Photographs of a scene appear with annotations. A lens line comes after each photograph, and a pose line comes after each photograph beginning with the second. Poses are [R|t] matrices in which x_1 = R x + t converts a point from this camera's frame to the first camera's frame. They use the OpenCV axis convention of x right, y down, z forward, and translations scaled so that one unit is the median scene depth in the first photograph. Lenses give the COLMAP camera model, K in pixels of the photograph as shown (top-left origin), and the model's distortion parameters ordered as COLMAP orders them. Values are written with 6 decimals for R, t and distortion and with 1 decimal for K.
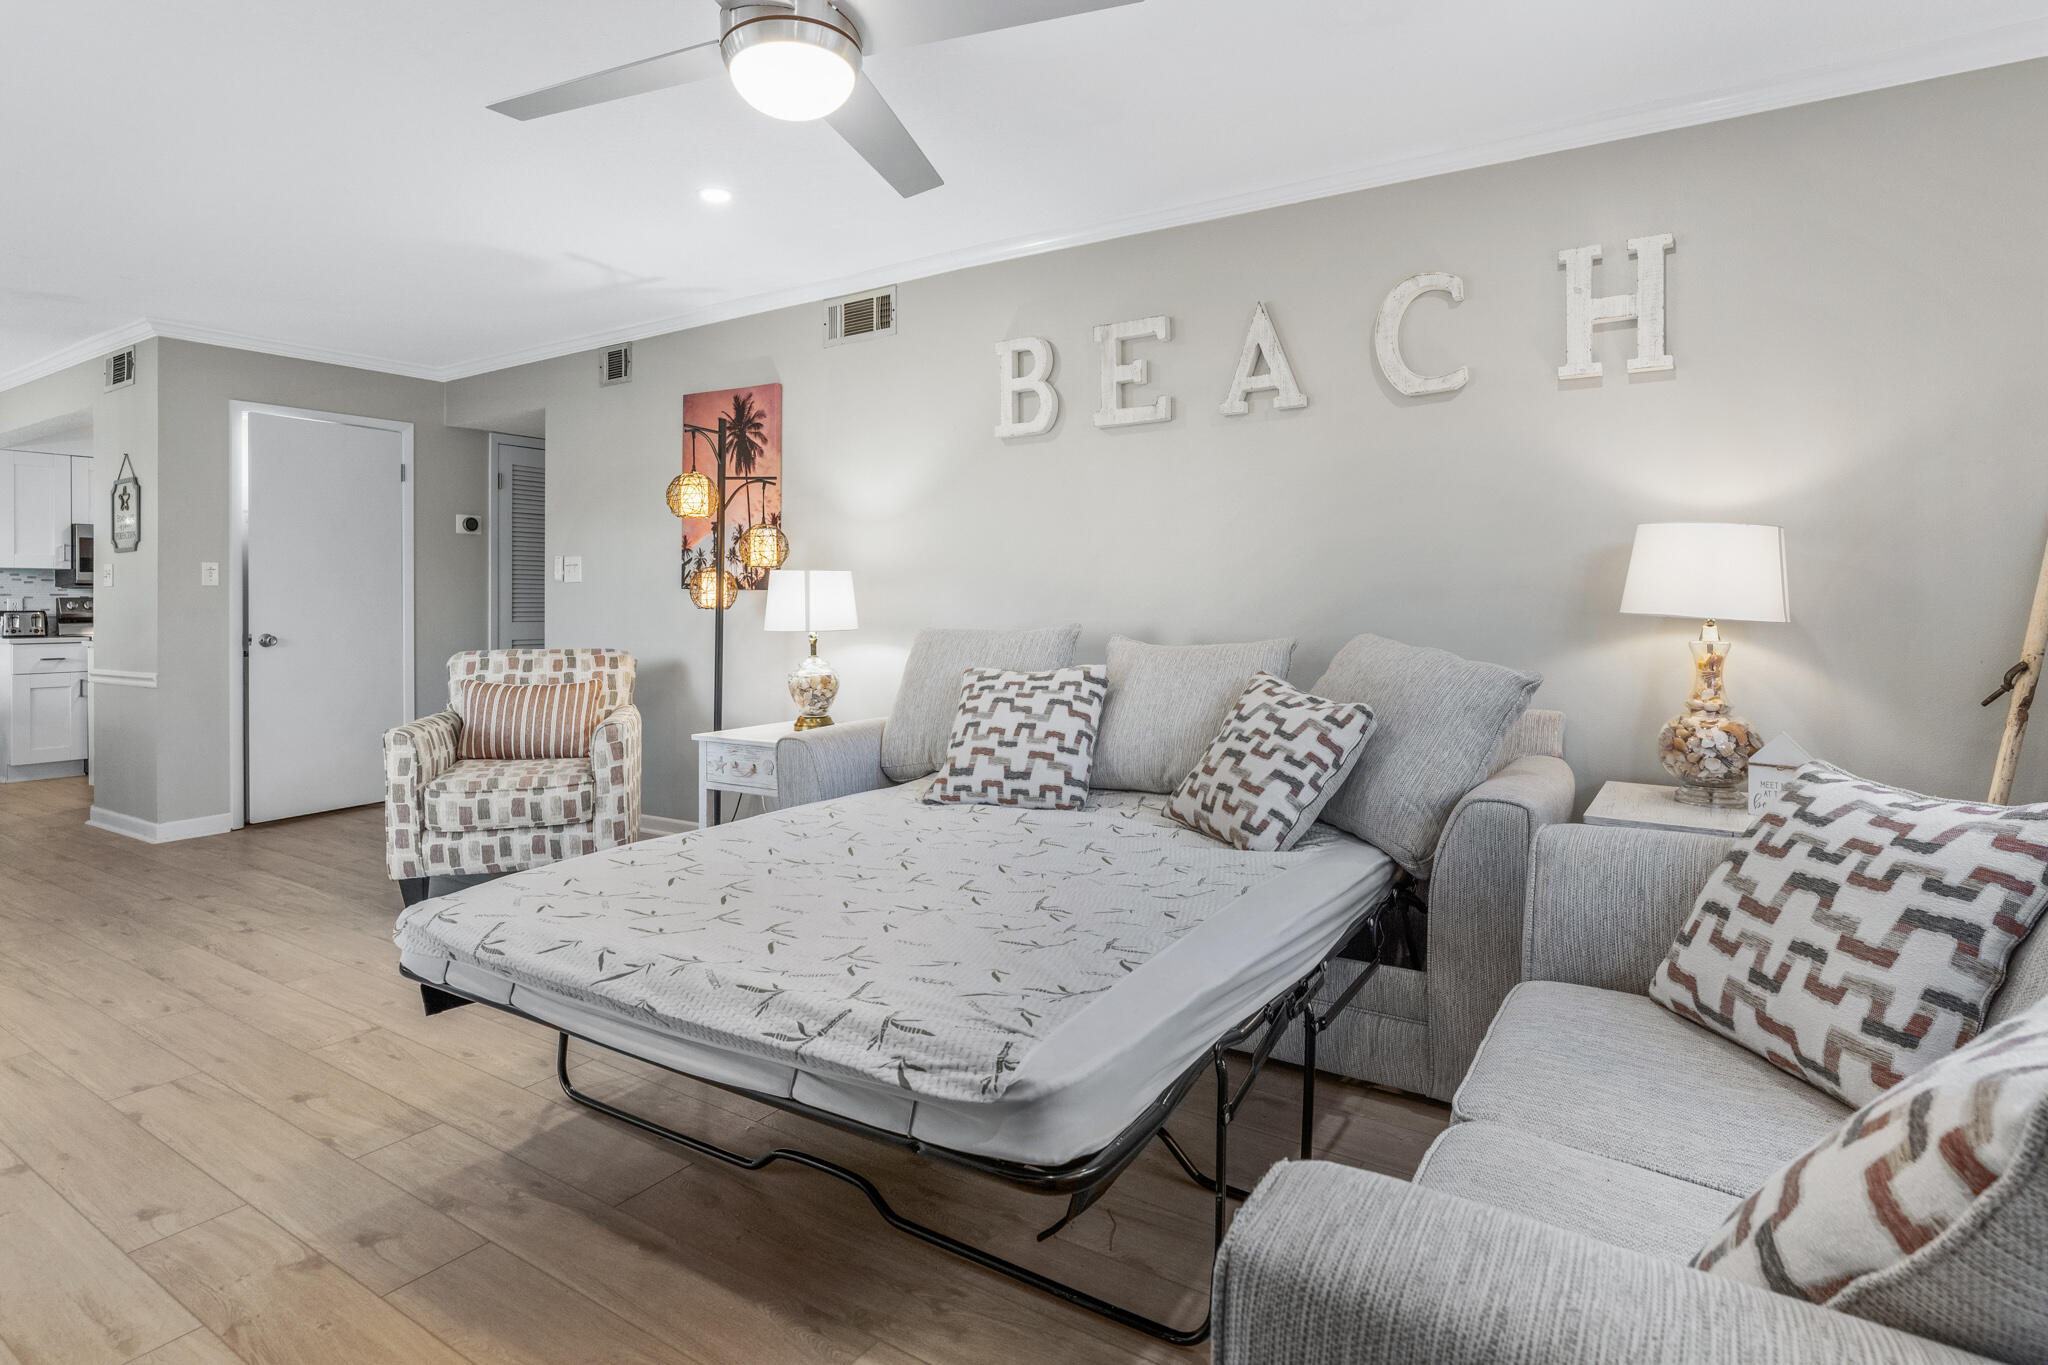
lens RADIAL K [[1073.3, 0, 1023.9], [0, 1073.3, 602.1], [0, 0, 1]] dist [-0.021827, 0.003957]
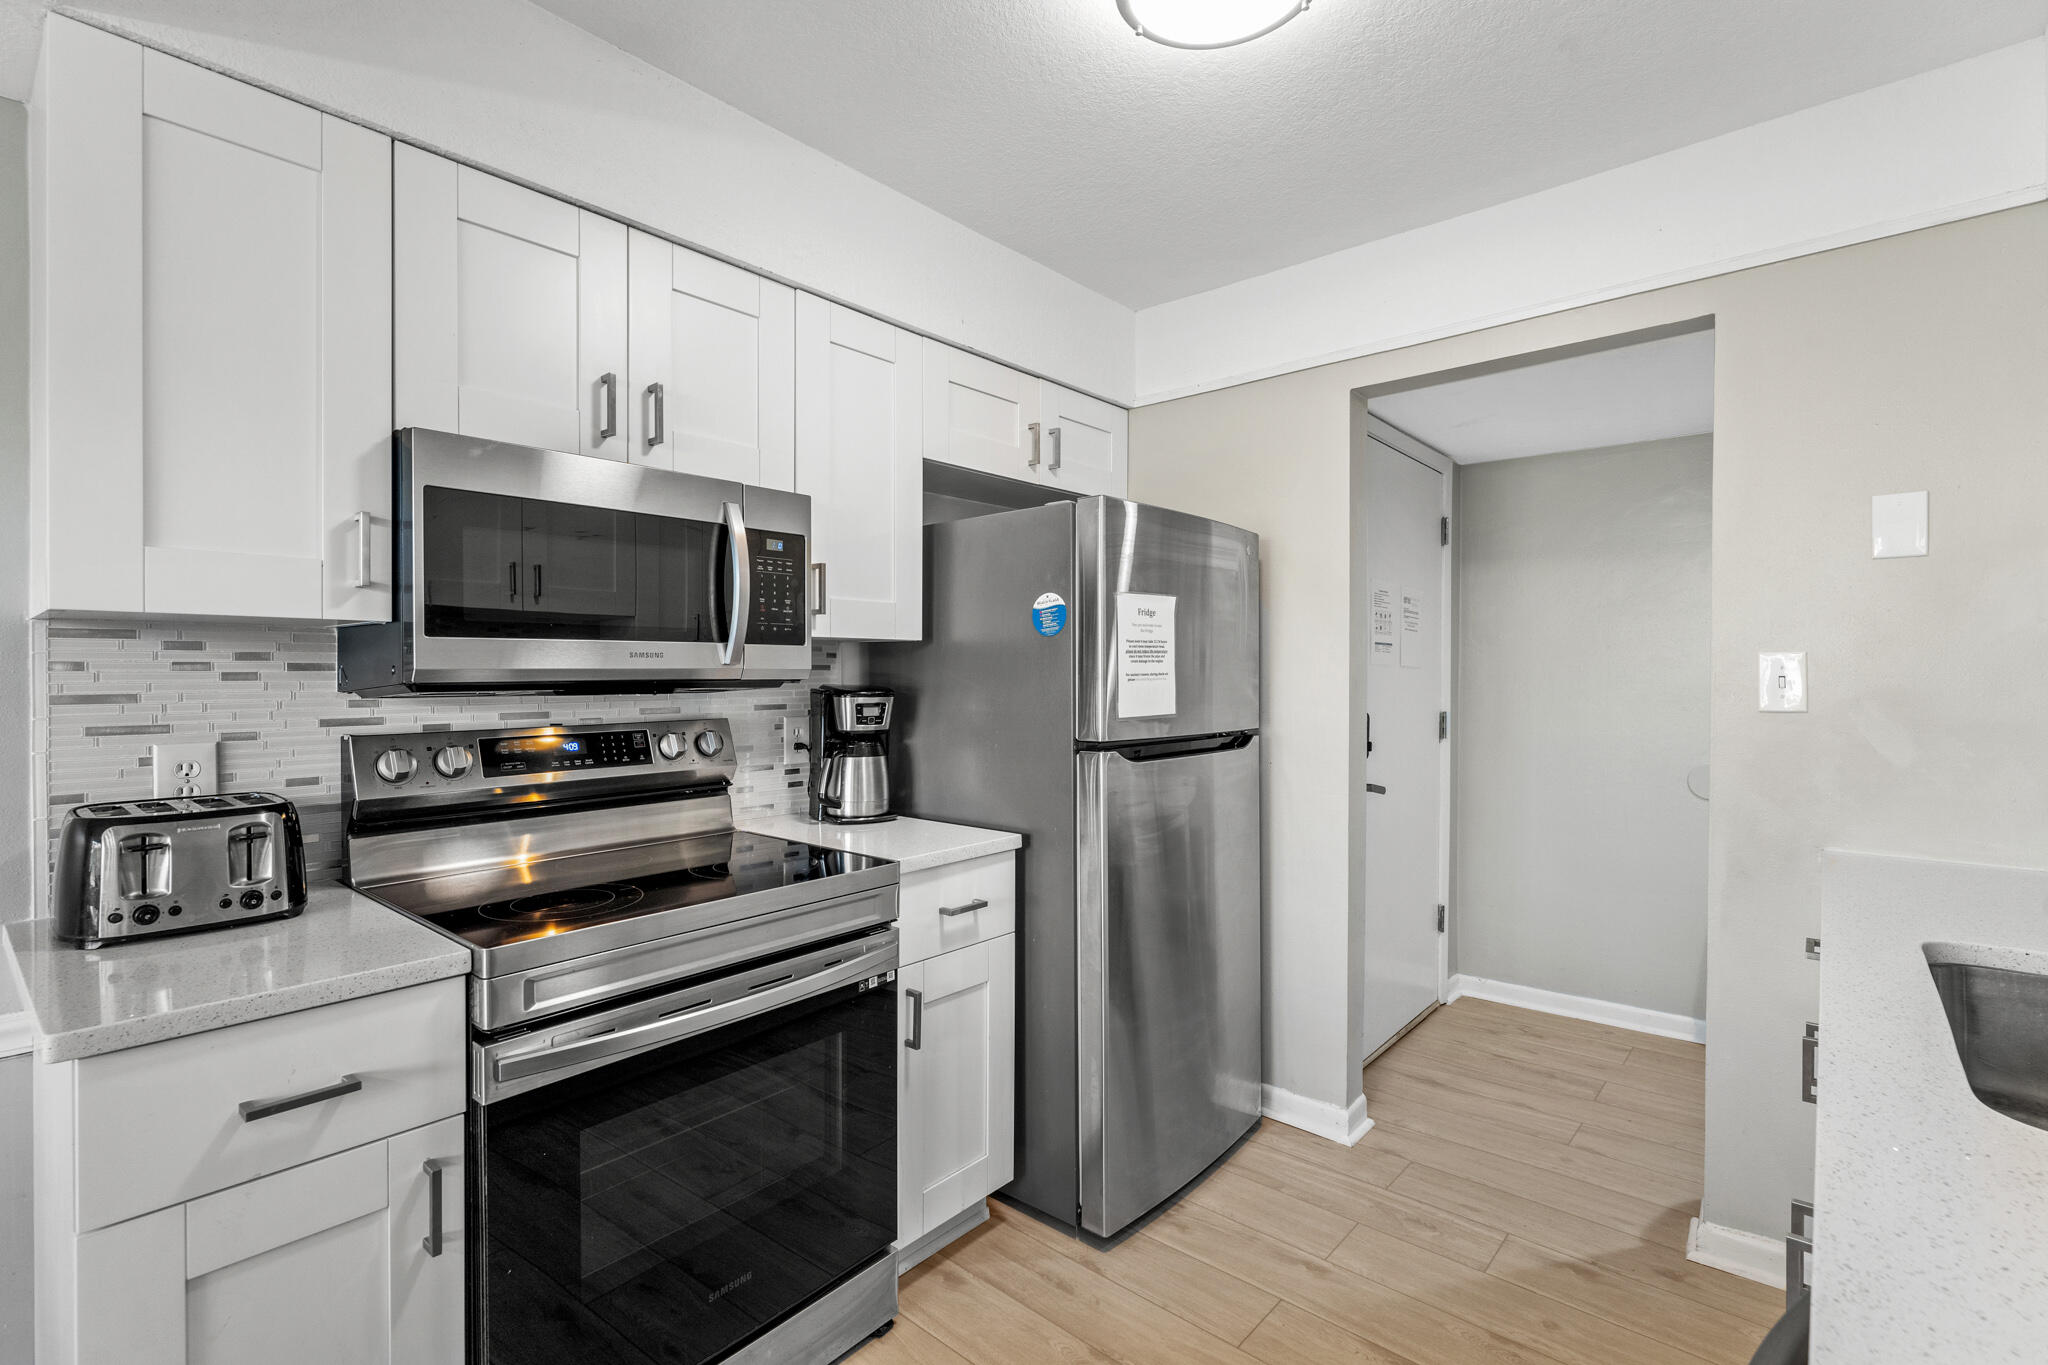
lens RADIAL K [[921.4, 0, 1021.7], [0, 921.4, 677.1], [0, 0, 1]] dist [-0.015174, -0.000586]
pose [[0.989804, 0.011017, -0.142008, -0.727060], [-0.008707, 0.999820, 0.016879, -0.023519], [0.142168, -0.015471, 0.989722, 0.811055]]
